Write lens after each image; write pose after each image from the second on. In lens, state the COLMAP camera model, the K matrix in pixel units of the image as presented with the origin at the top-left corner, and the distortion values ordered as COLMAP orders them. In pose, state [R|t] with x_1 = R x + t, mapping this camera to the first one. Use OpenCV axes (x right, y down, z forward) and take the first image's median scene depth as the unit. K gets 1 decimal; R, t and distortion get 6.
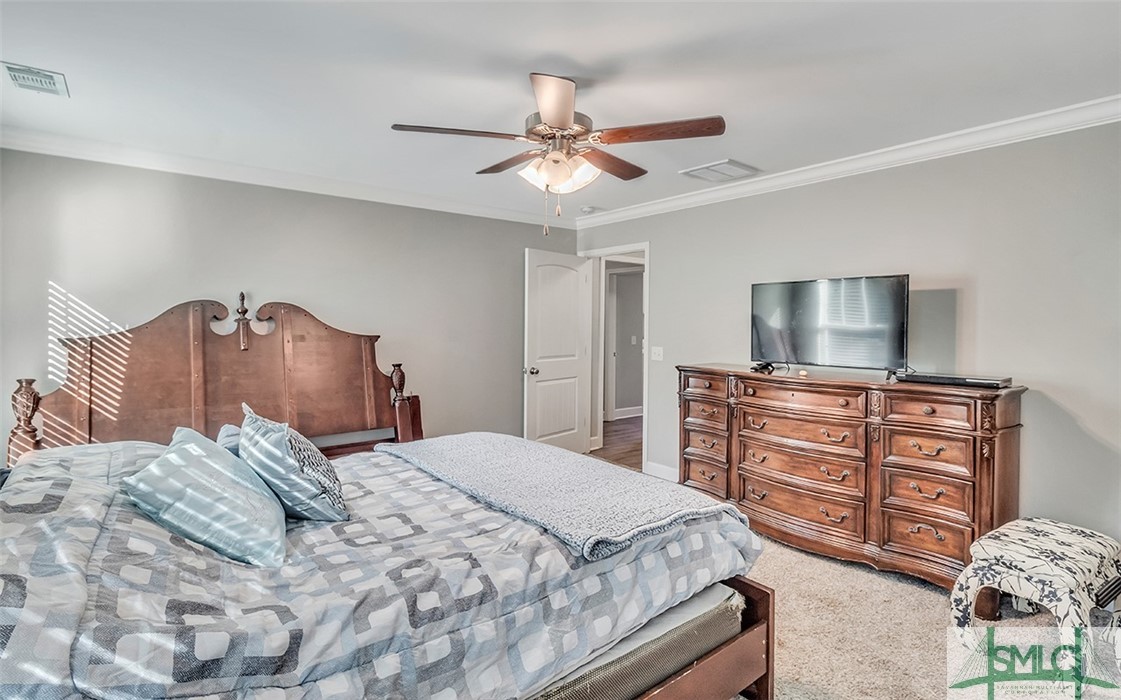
lens RADIAL K [[532.2, 0, 562.4], [0, 532.2, 336.2], [0, 0, 1]] dist [0.000708, 0.000312]
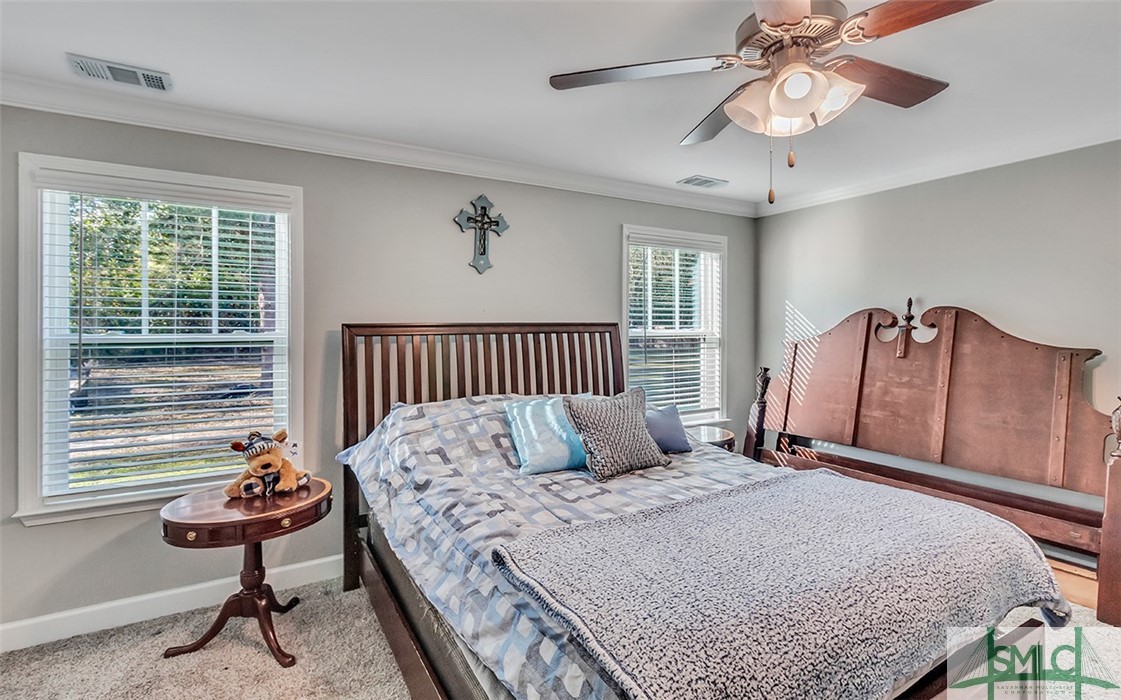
lens RADIAL K [[515.6, 0, 563.0], [0, 515.6, 326.1], [0, 0, 1]] dist [0.000771, 0.000093]
pose [[-0.114578, -0.007880, -0.993383, 0.654957], [-0.025314, 0.999667, -0.005010, -0.018249], [0.993092, 0.024572, -0.114739, 0.800062]]
